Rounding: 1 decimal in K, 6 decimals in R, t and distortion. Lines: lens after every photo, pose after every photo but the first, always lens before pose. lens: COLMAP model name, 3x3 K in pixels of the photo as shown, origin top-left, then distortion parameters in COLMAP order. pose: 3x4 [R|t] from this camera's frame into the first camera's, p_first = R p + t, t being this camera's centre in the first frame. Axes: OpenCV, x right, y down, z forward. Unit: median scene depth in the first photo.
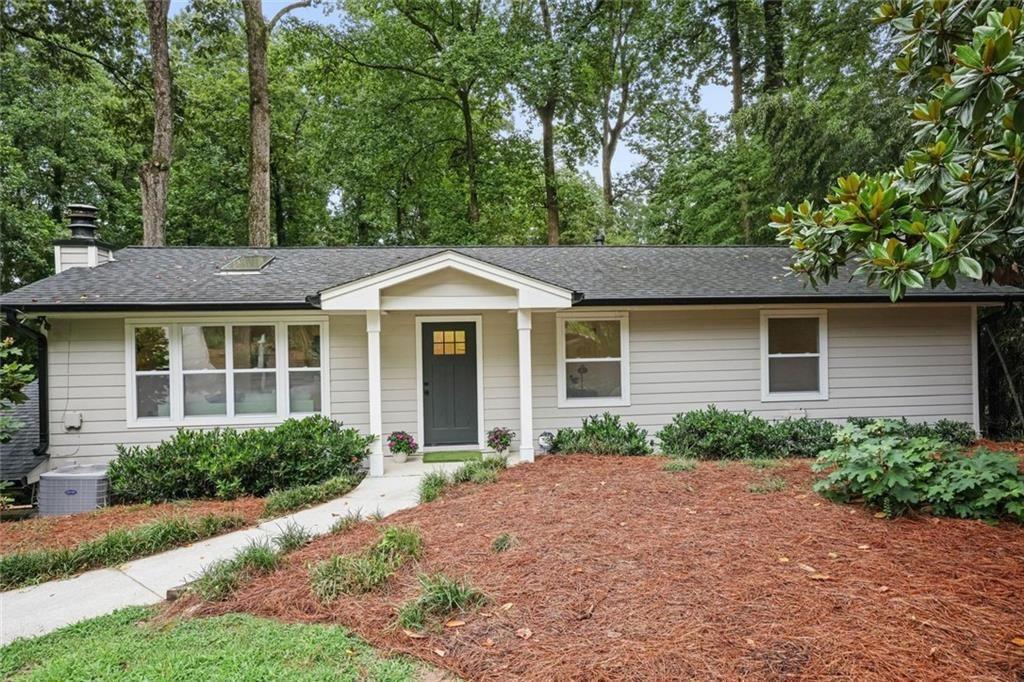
lens RADIAL K [[718.4, 0, 510.5], [0, 718.4, 345.4], [0, 0, 1]] dist [0.002571, -0.003401]
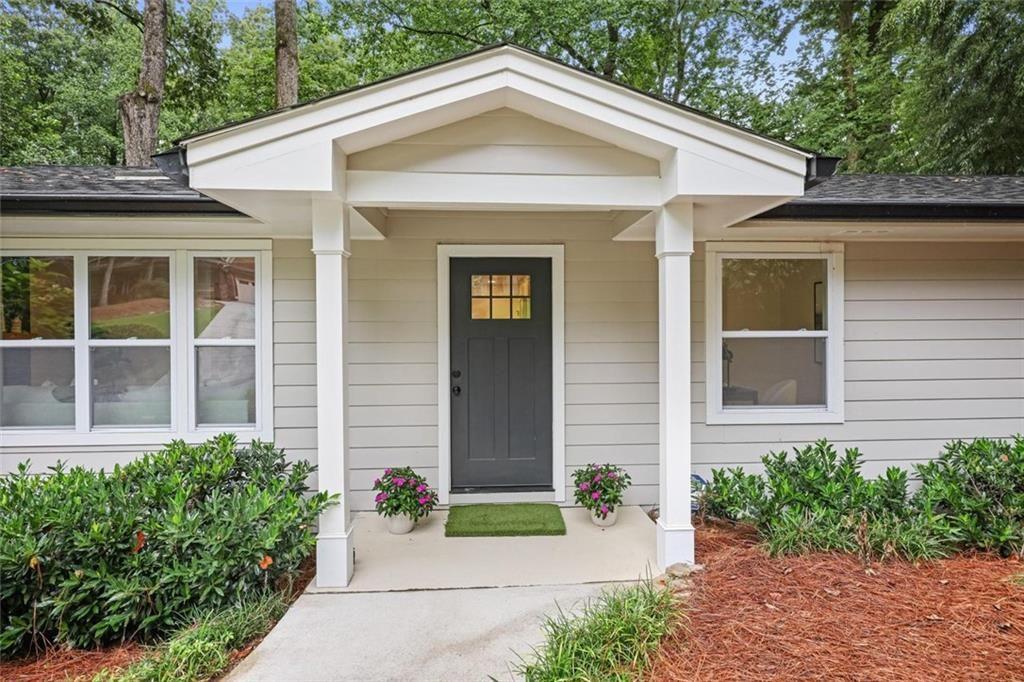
lens RADIAL K [[567.7, 0, 520.3], [0, 567.7, 337.7], [0, 0, 1]] dist [0.000854, 0.000578]
pose [[0.999072, 0.015894, -0.040038, -0.053417], [-0.015887, 0.999874, 0.000491, 0.025739], [0.040041, 0.000146, 0.999198, 0.578628]]
